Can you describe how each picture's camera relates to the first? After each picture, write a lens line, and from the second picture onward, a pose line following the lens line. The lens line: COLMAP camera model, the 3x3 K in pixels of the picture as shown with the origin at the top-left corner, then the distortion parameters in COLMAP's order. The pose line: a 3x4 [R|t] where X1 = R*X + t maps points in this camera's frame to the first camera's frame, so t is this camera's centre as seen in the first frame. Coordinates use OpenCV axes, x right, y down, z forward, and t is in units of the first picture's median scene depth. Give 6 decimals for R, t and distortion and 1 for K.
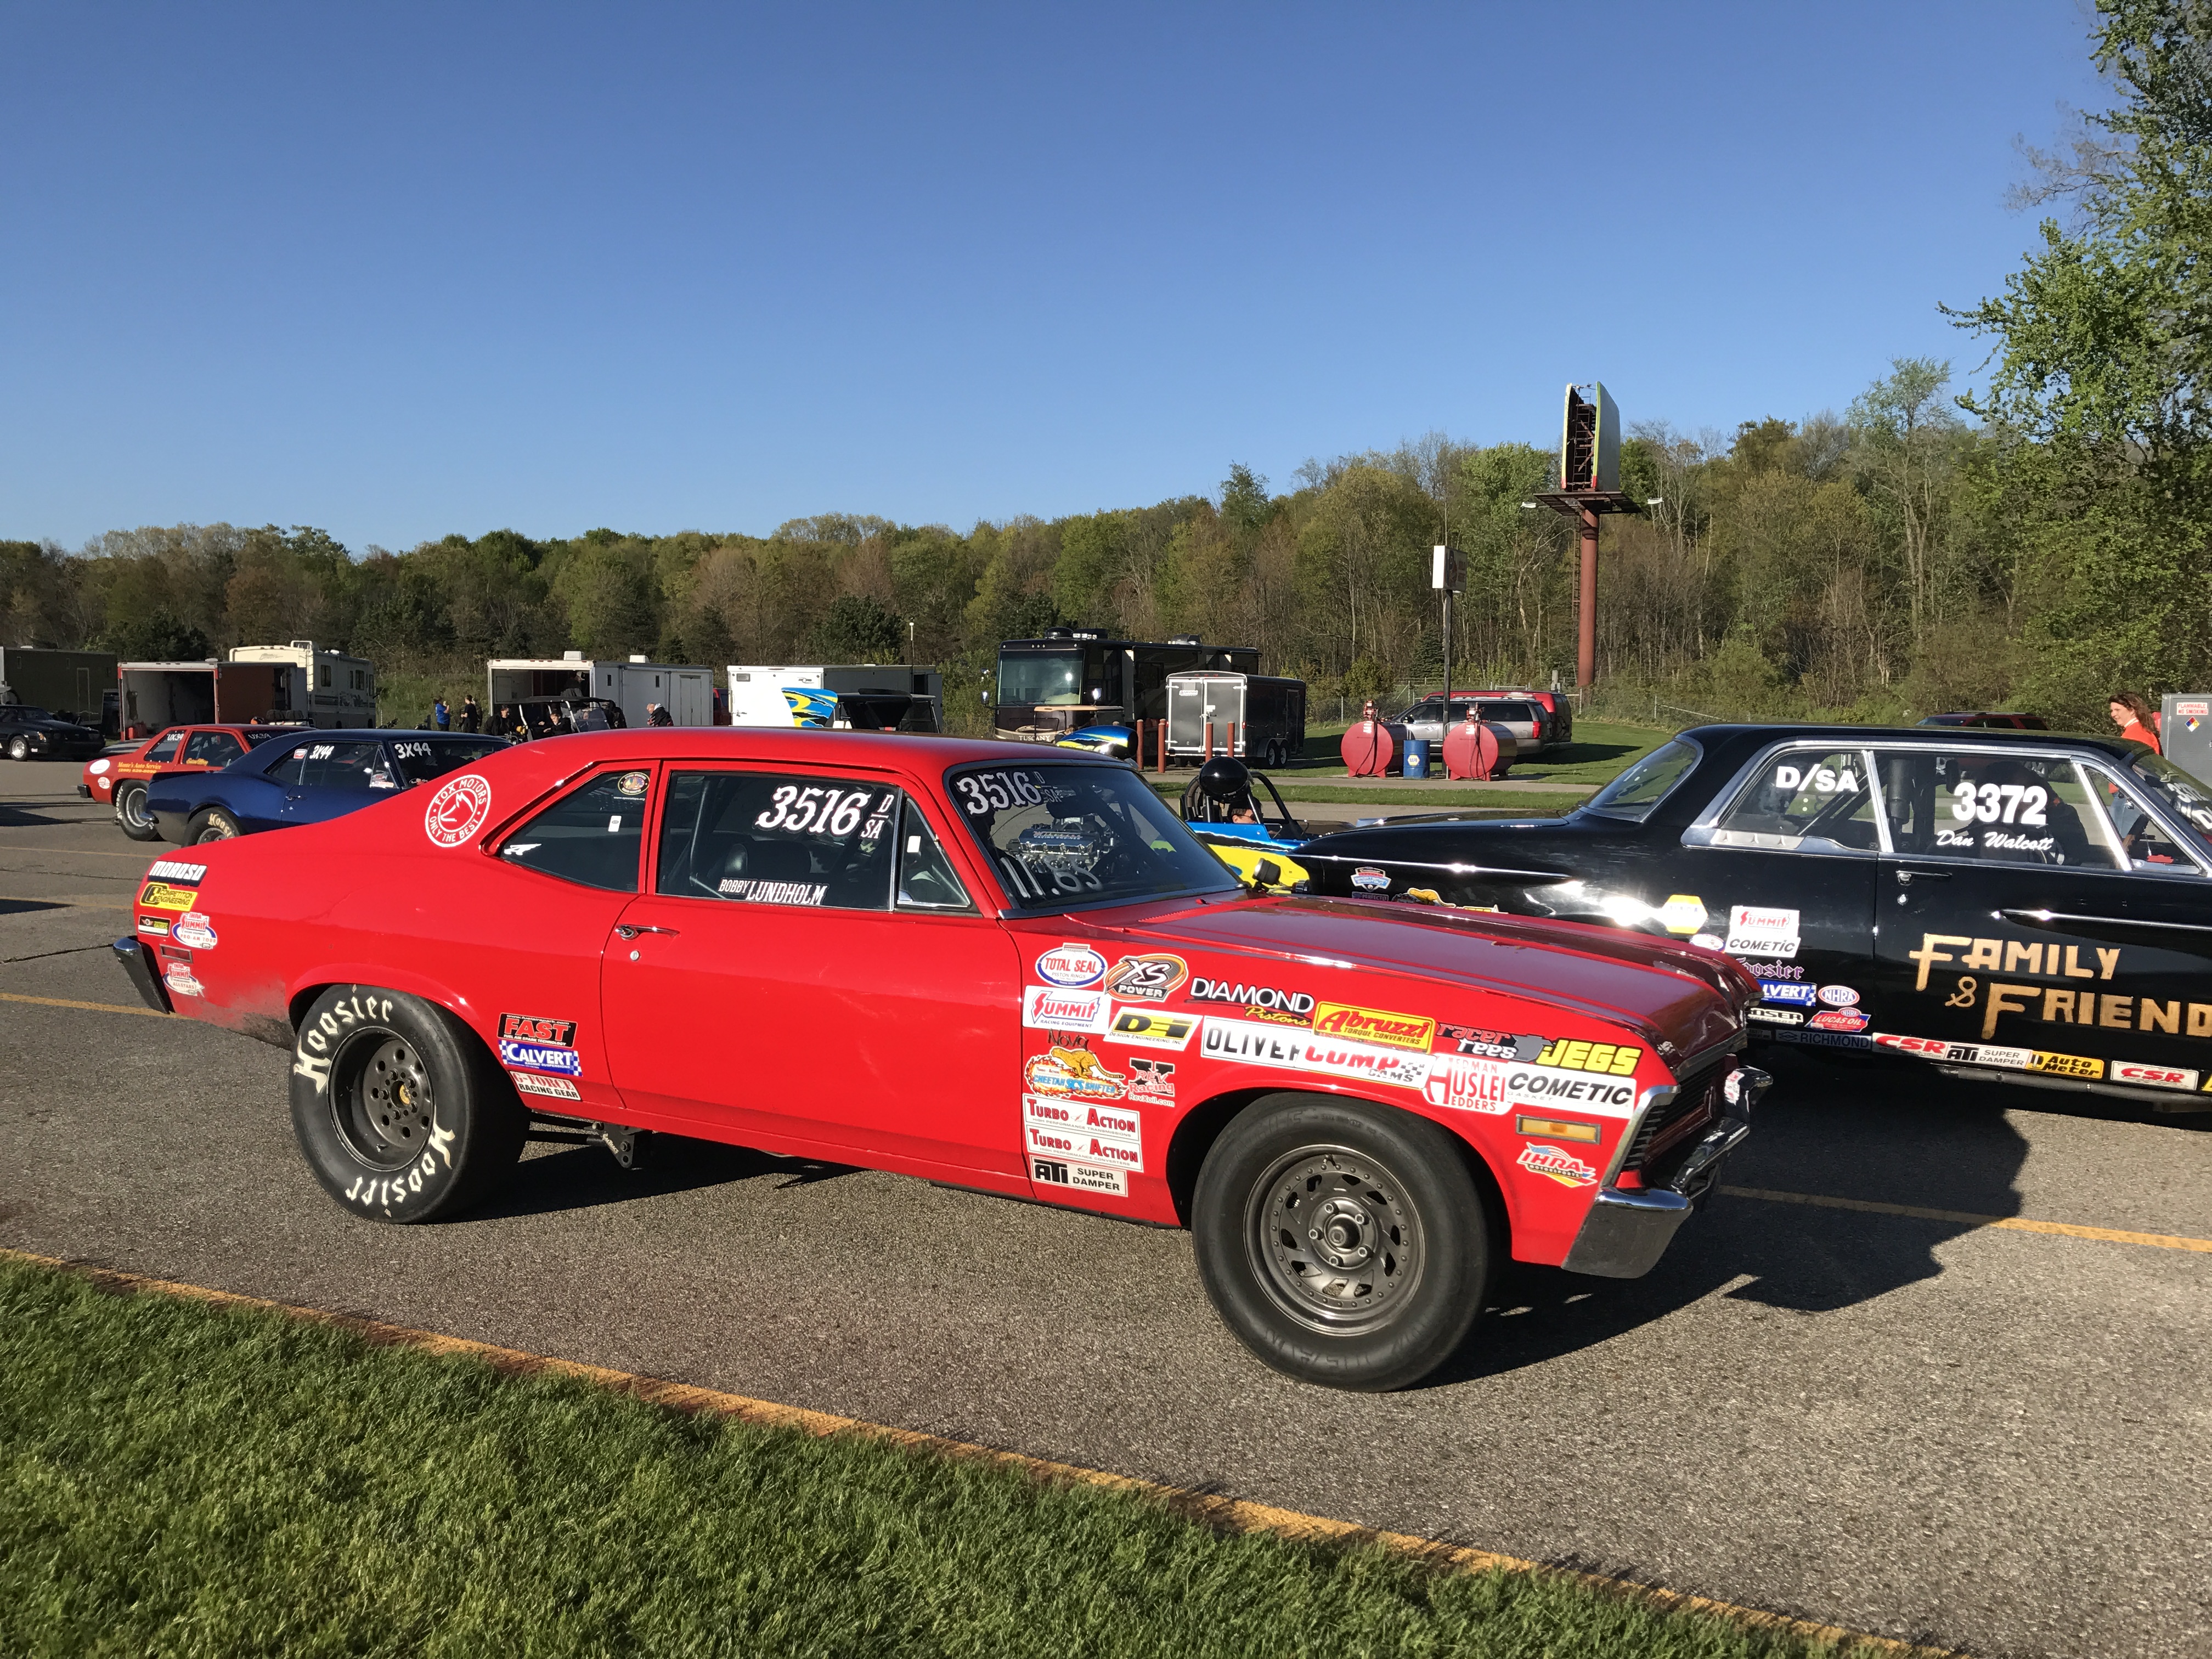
lens RADIAL K [[1820.7, 0, 1093.3], [0, 1820.7, 838.1], [0, 0, 1]] dist [0.013296, -0.009707]
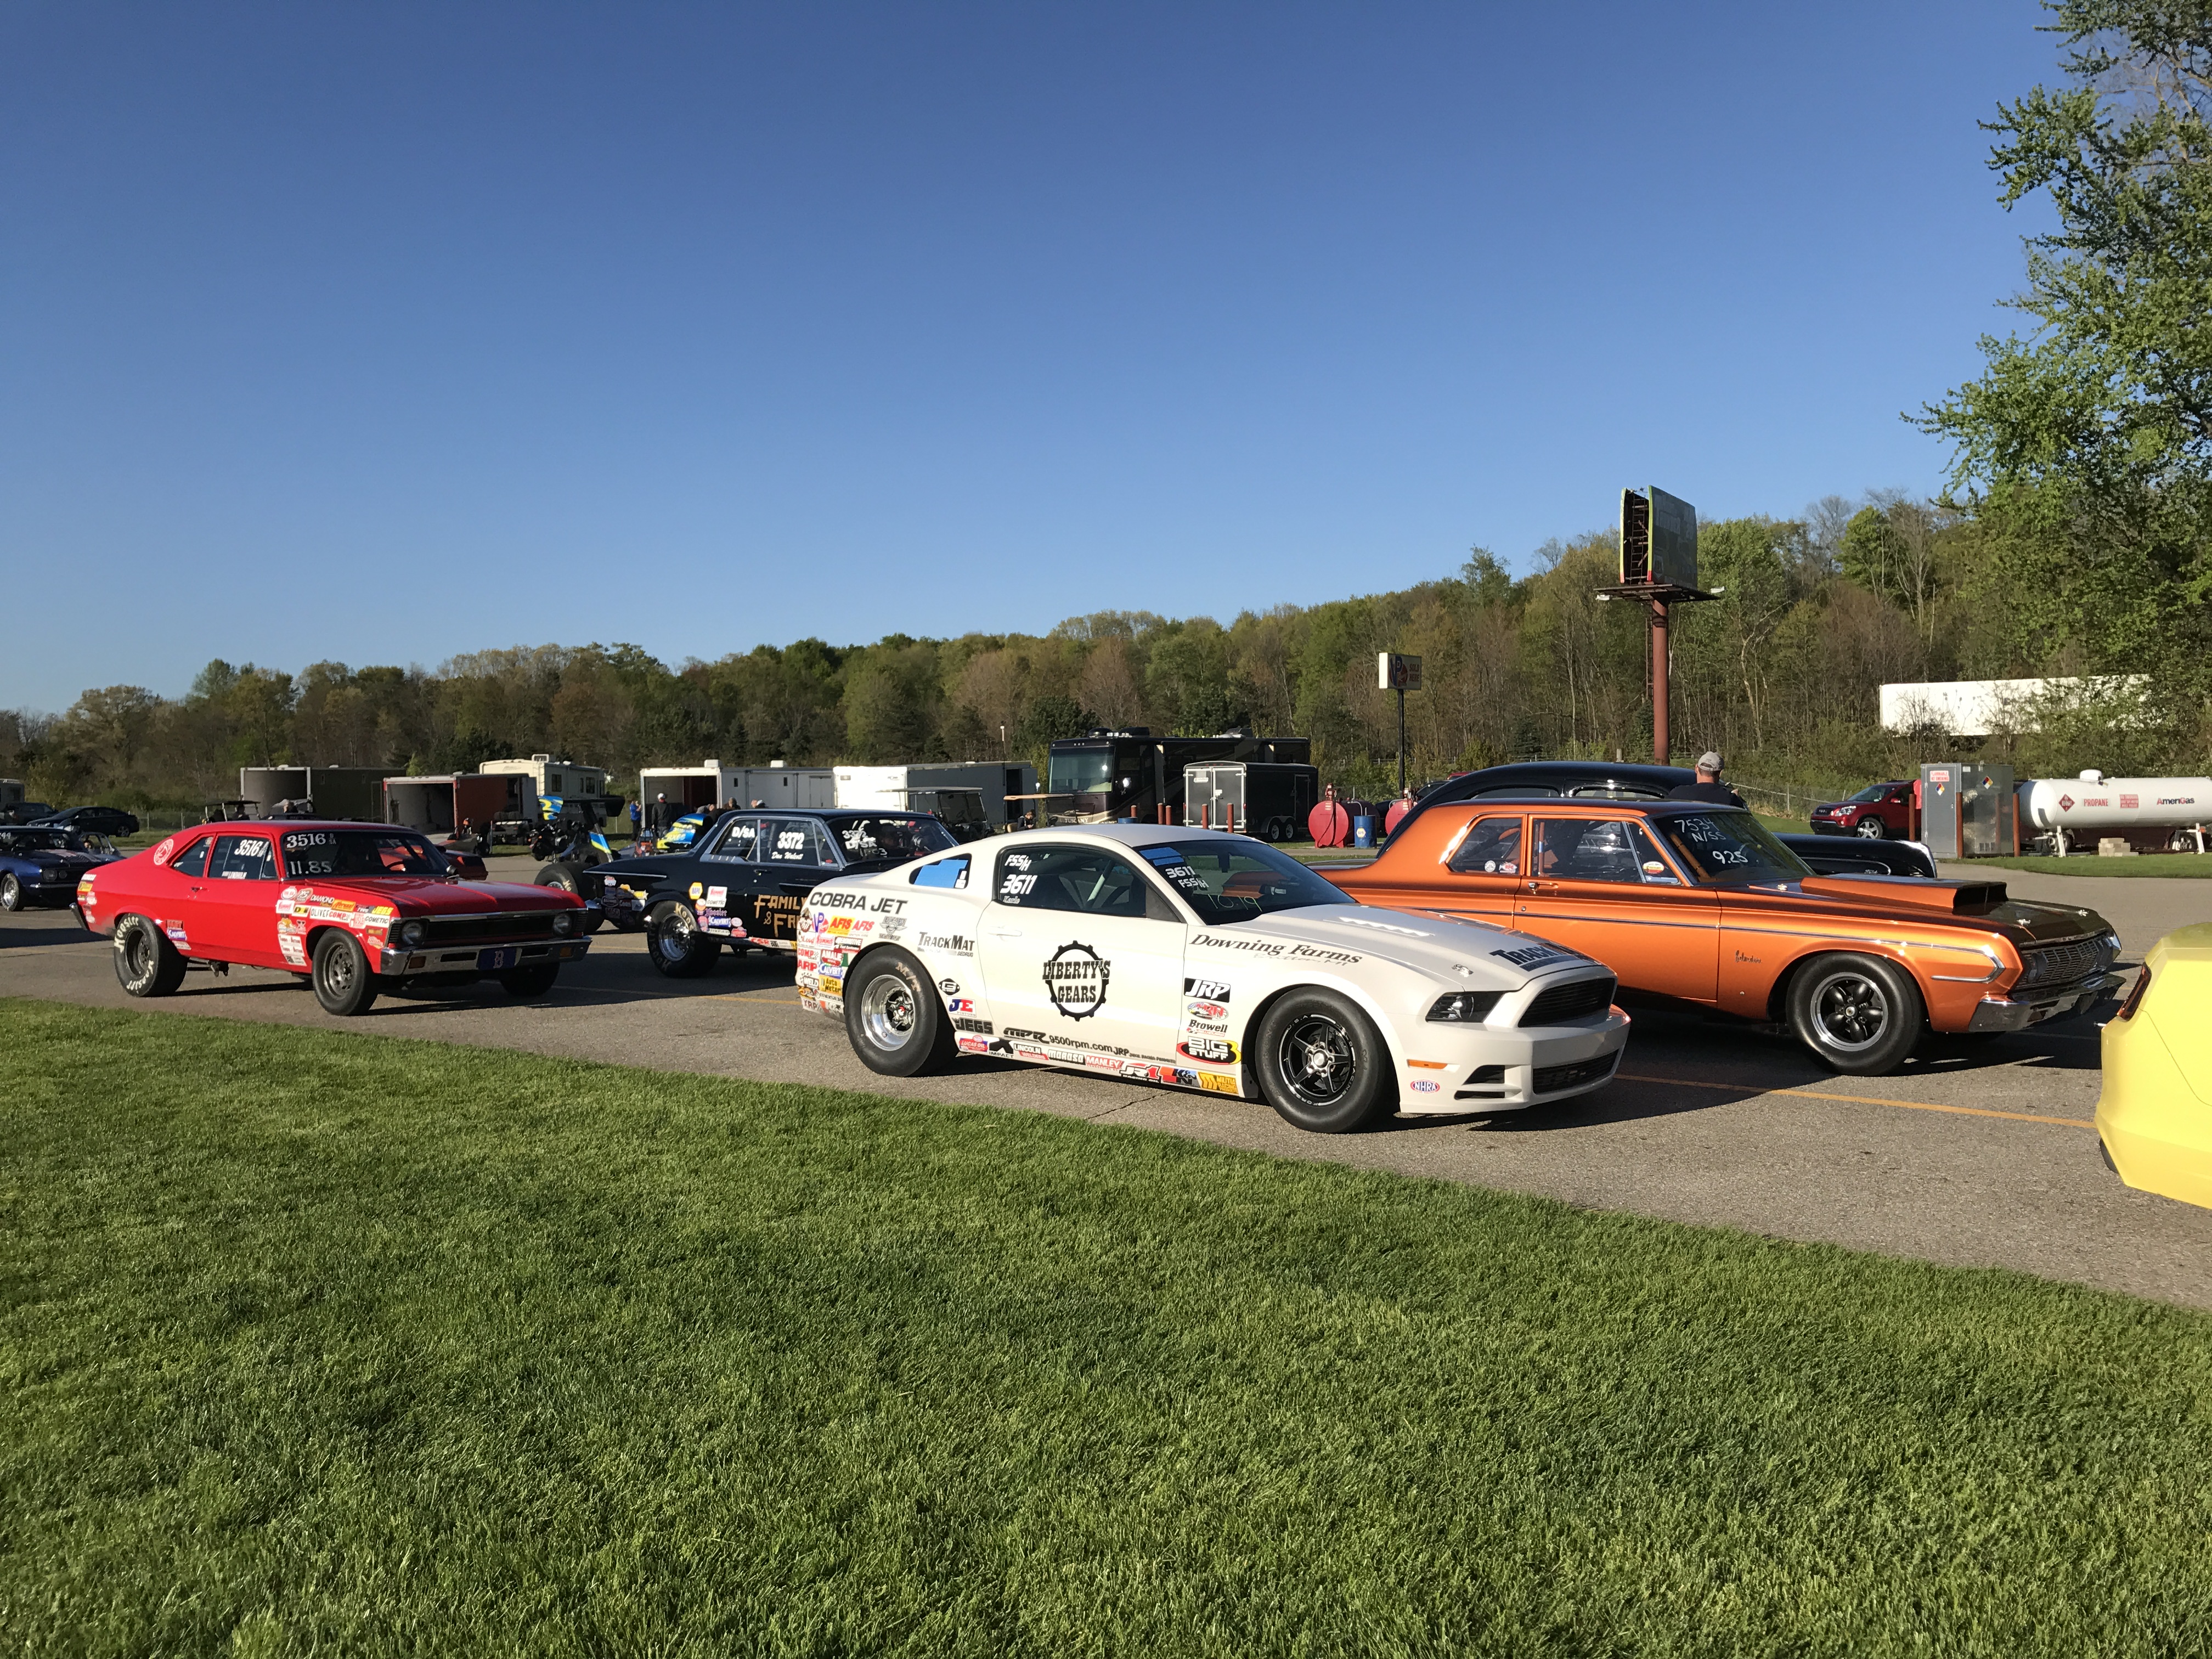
lens RADIAL K [[1820.7, 0, 1104.2], [0, 1820.7, 825.7], [0, 0, 1]] dist [0.013296, -0.009707]
pose [[0.986281, -0.021771, -0.163634, 0.170567], [0.013089, 0.998458, -0.053951, 0.012717], [0.164556, 0.051069, 0.985045, -0.171058]]
